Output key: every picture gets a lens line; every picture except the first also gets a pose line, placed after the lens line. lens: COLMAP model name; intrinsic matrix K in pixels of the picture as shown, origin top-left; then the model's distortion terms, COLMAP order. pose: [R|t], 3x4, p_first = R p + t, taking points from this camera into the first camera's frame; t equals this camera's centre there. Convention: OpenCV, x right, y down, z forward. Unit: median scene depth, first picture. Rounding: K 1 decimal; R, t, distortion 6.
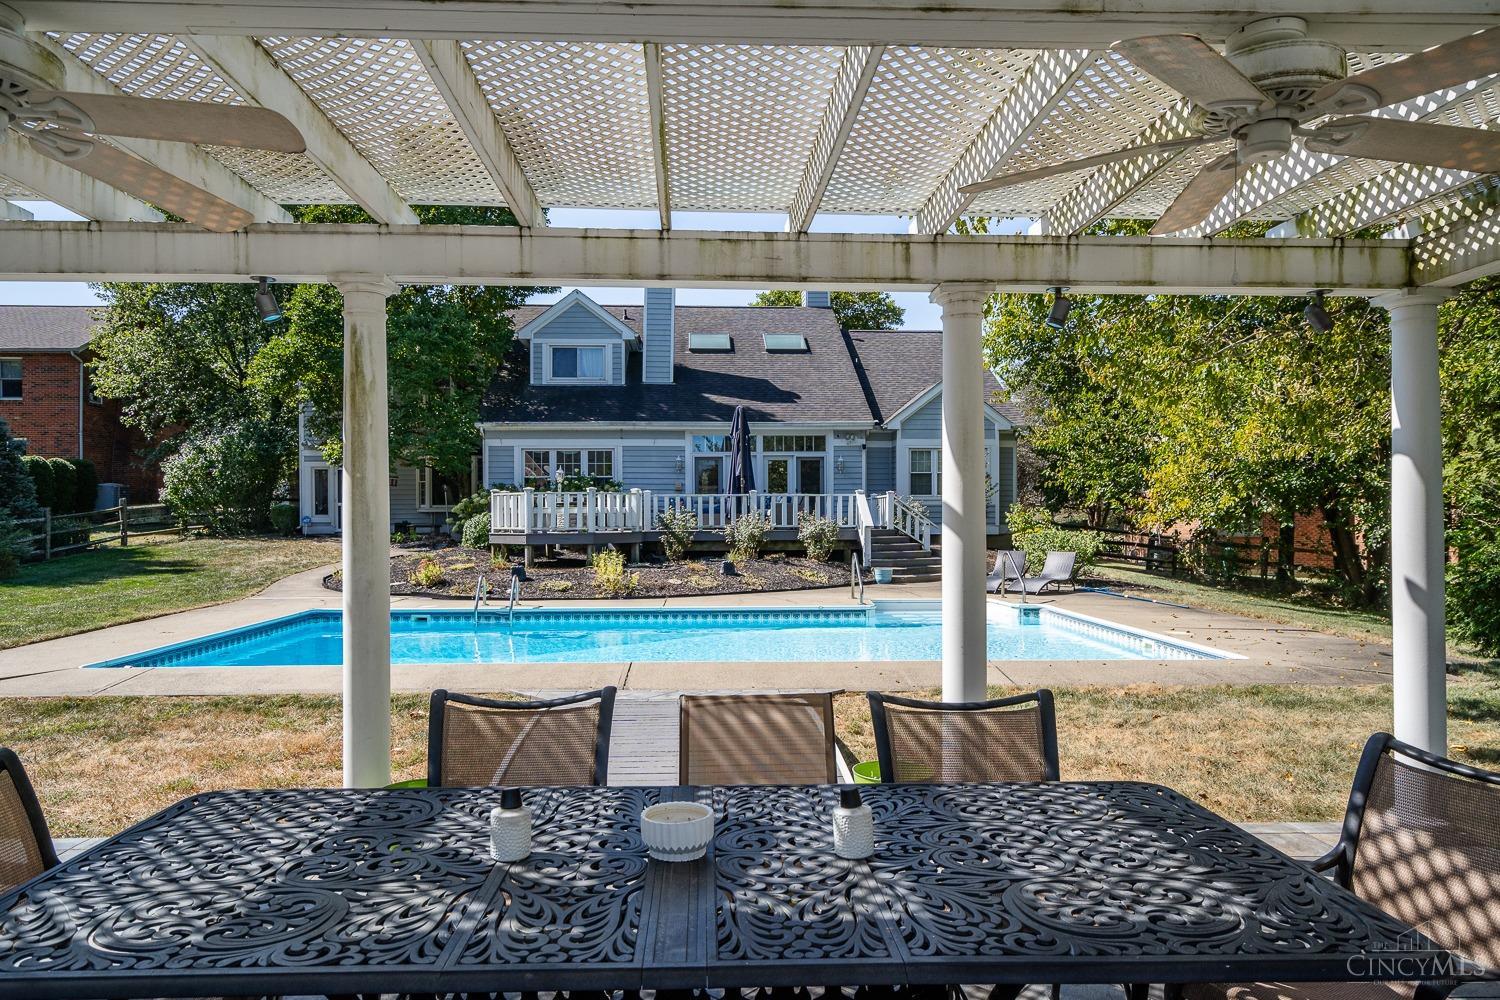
lens RADIAL K [[946.9, 0, 714.1], [0, 946.9, 500.4], [0, 0, 1]] dist [0.005314, -0.002711]
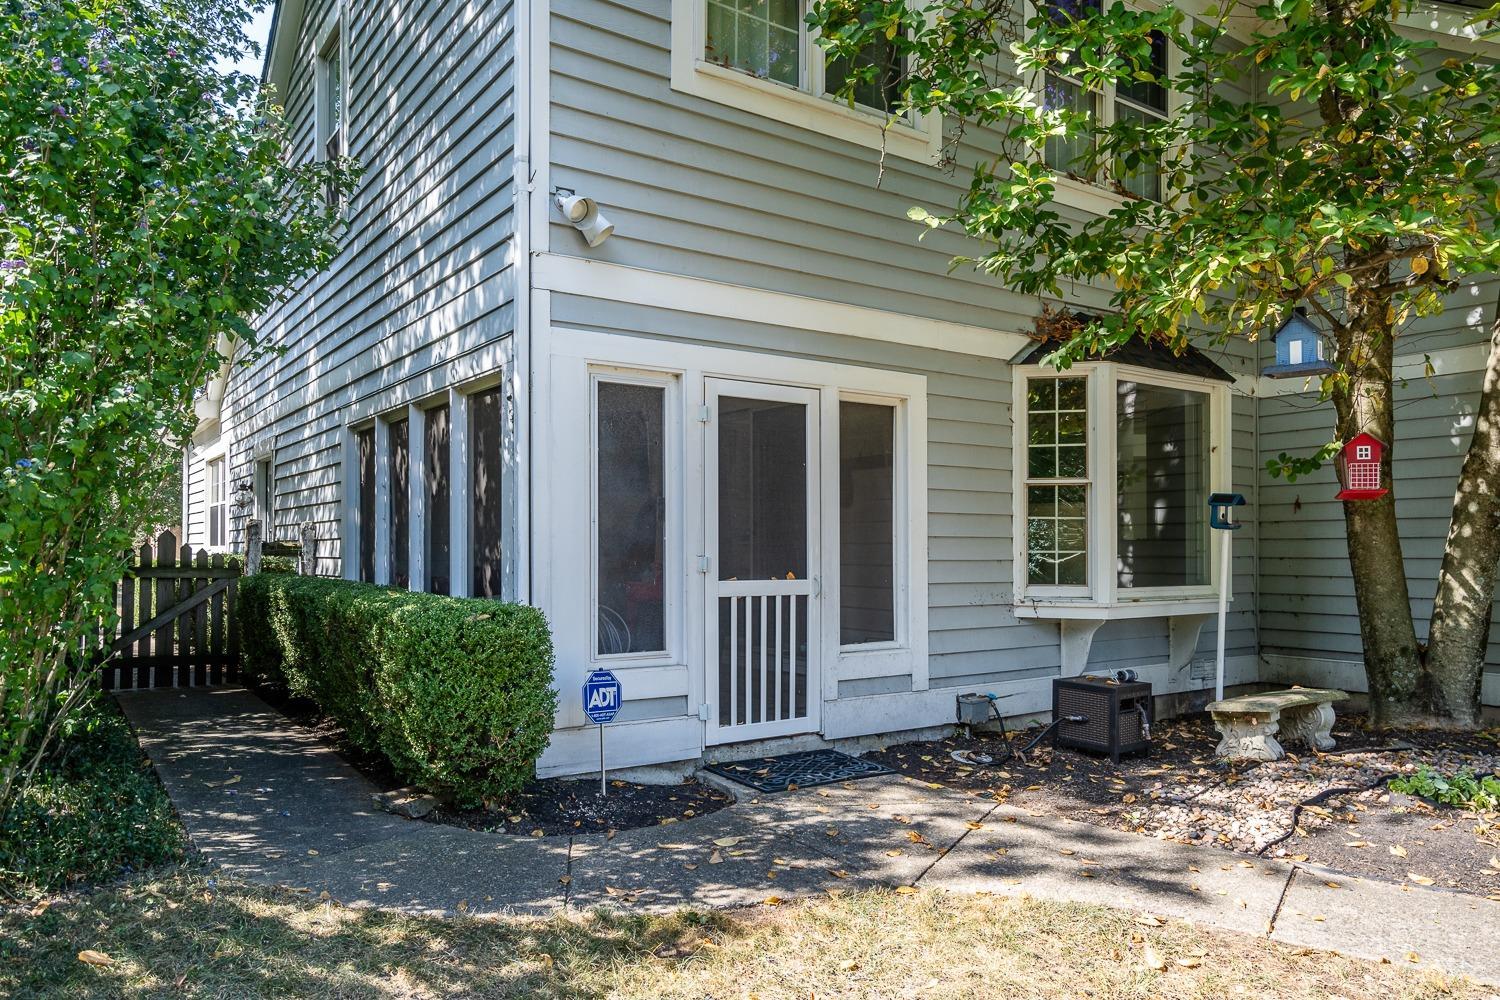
lens RADIAL K [[1029.8, 0, 741.6], [0, 1029.8, 509.7], [0, 0, 1]] dist [0.007487, -0.002135]
pose [[0.844336, 0.023578, 0.535295, -0.572213], [-0.012740, 0.999632, -0.023935, -0.007156], [-0.535662, 0.013389, 0.844326, 0.962969]]
